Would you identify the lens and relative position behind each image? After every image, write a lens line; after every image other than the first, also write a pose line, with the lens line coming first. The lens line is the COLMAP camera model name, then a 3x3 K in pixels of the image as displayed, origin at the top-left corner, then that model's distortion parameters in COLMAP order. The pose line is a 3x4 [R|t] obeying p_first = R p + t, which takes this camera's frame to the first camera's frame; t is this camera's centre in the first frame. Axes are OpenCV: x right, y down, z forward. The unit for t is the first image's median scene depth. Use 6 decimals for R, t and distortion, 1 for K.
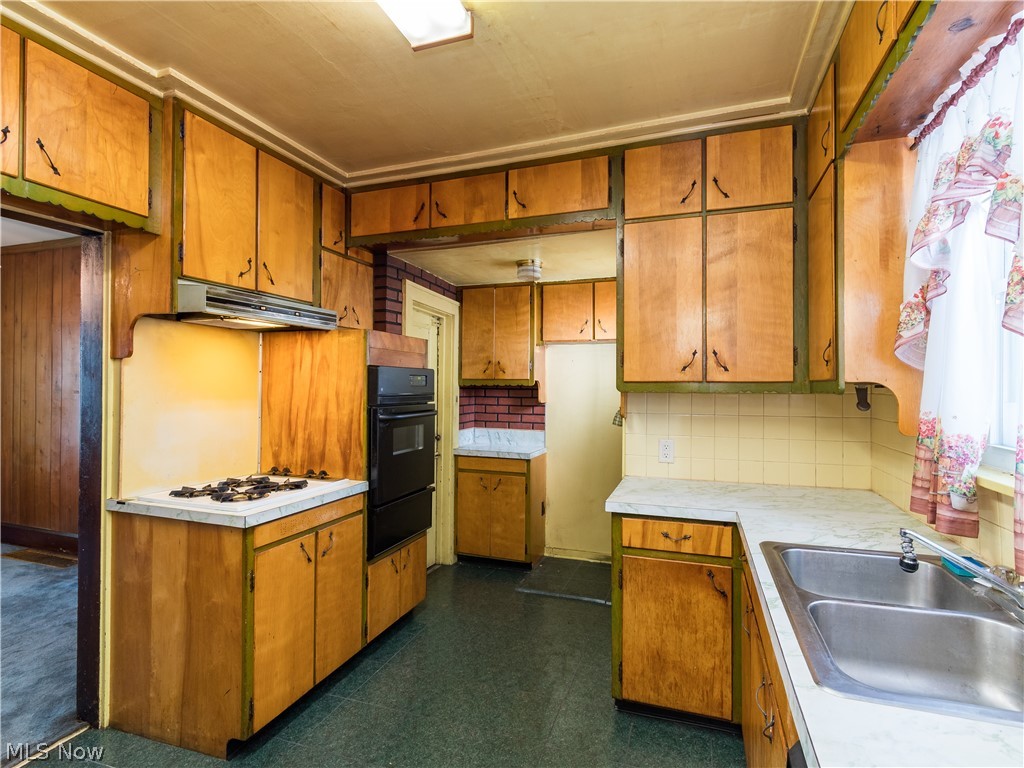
lens RADIAL K [[520.3, 0, 514.7], [0, 520.3, 379.9], [0, 0, 1]] dist [0.003229, 0.000148]
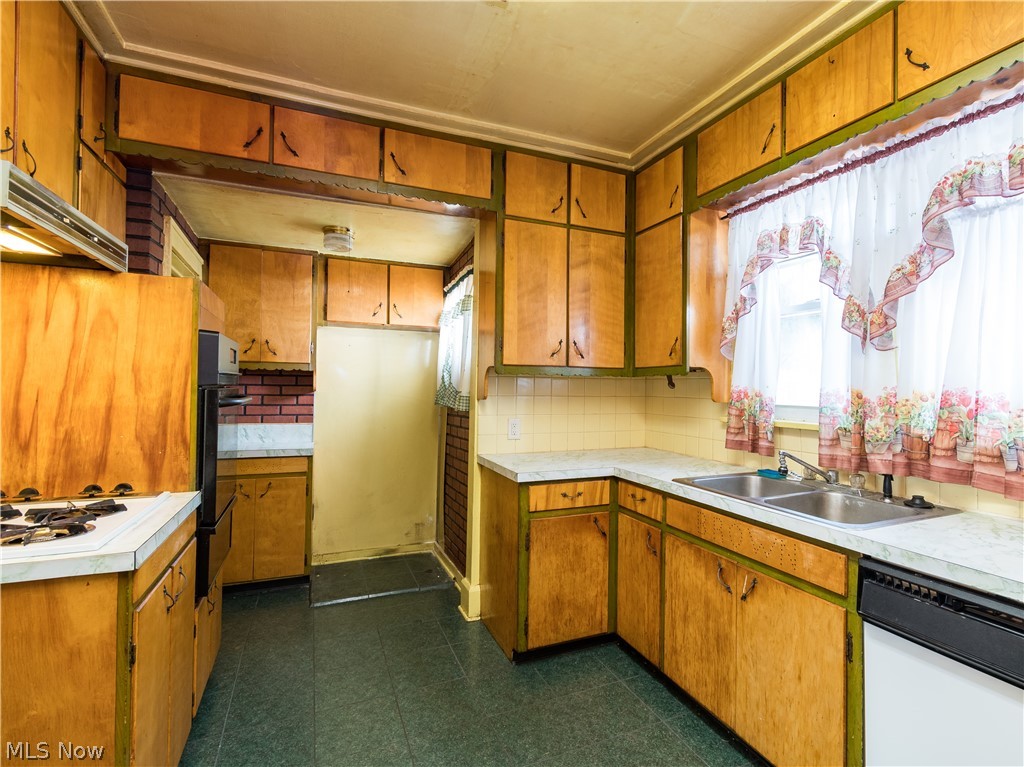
lens RADIAL K [[519.2, 0, 558.7], [0, 519.2, 380.6], [0, 0, 1]] dist [0.001264, -0.000954]
pose [[0.712866, 0.015234, 0.701135, -0.459347], [-0.017419, 0.999840, -0.004014, 0.038667], [-0.701084, -0.009352, 0.713017, 0.151677]]
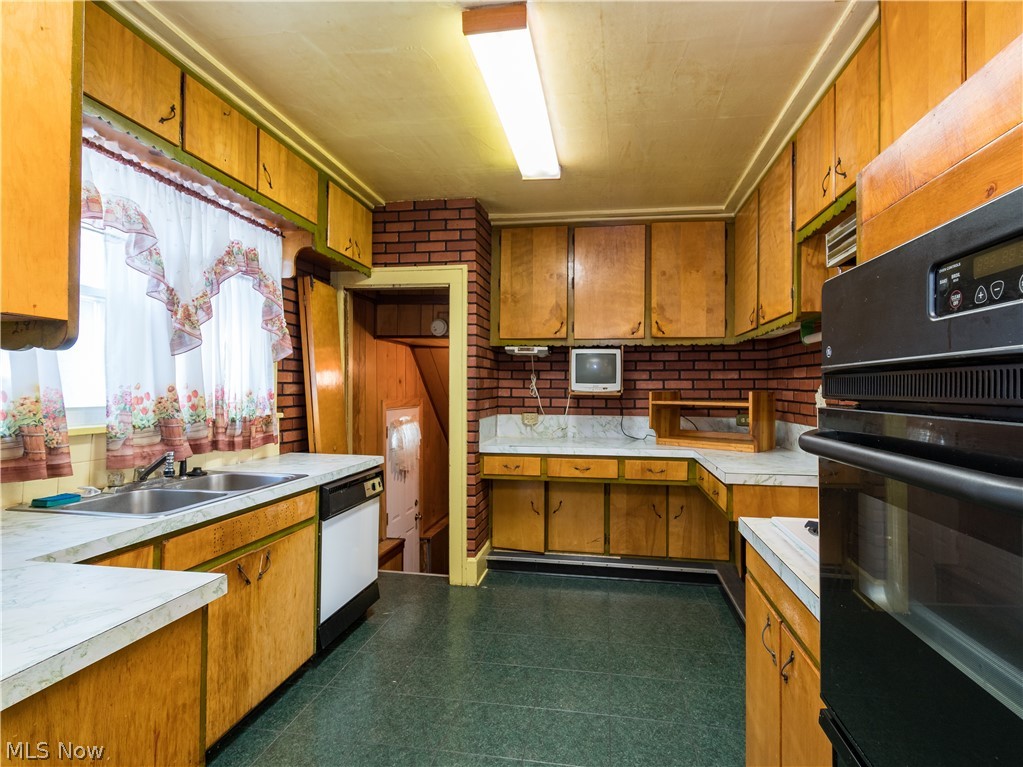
lens RADIAL K [[517.7, 0, 524.2], [0, 517.7, 380.6], [0, 0, 1]] dist [0.002722, 0.000229]
pose [[-0.984782, -0.010136, -0.173497, -0.020398], [-0.005500, 0.999615, -0.027178, 0.050602], [0.173706, -0.025810, -0.984459, 1.361597]]
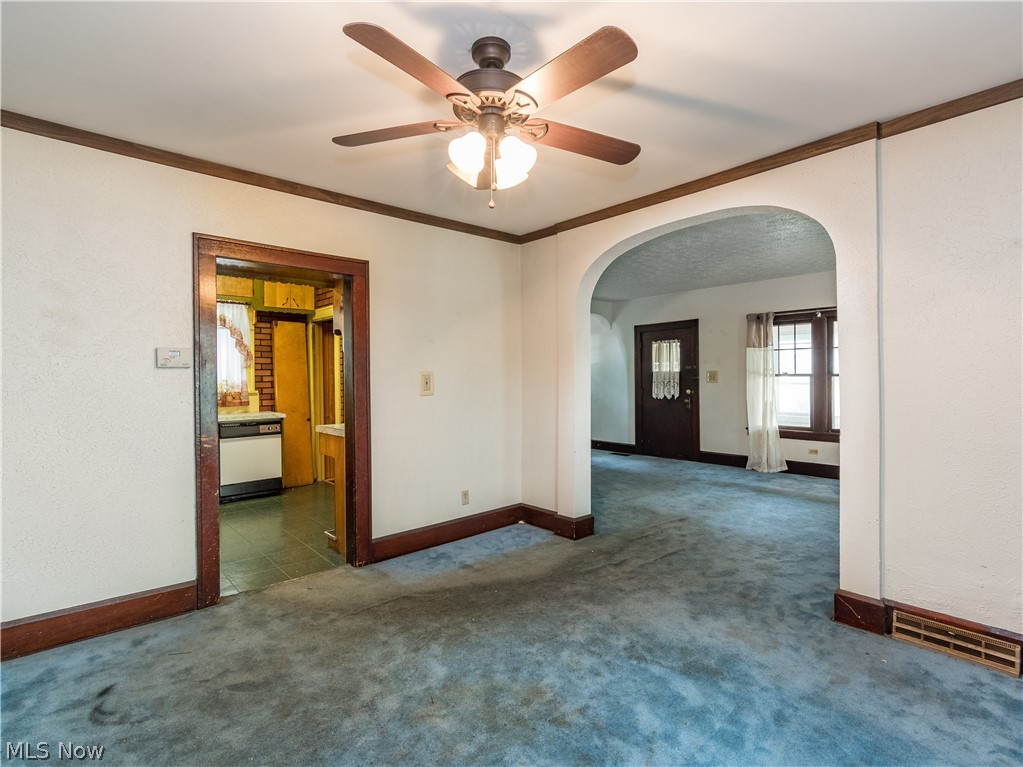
lens RADIAL K [[517.7, 0, 524.2], [0, 517.7, 380.6], [0, 0, 1]] dist [0.002722, 0.000229]
pose [[-0.880788, 0.002952, 0.473502, -1.965472], [0.001835, 0.999994, -0.002820, 0.057747], [-0.473508, -0.001615, -0.880788, 1.628053]]
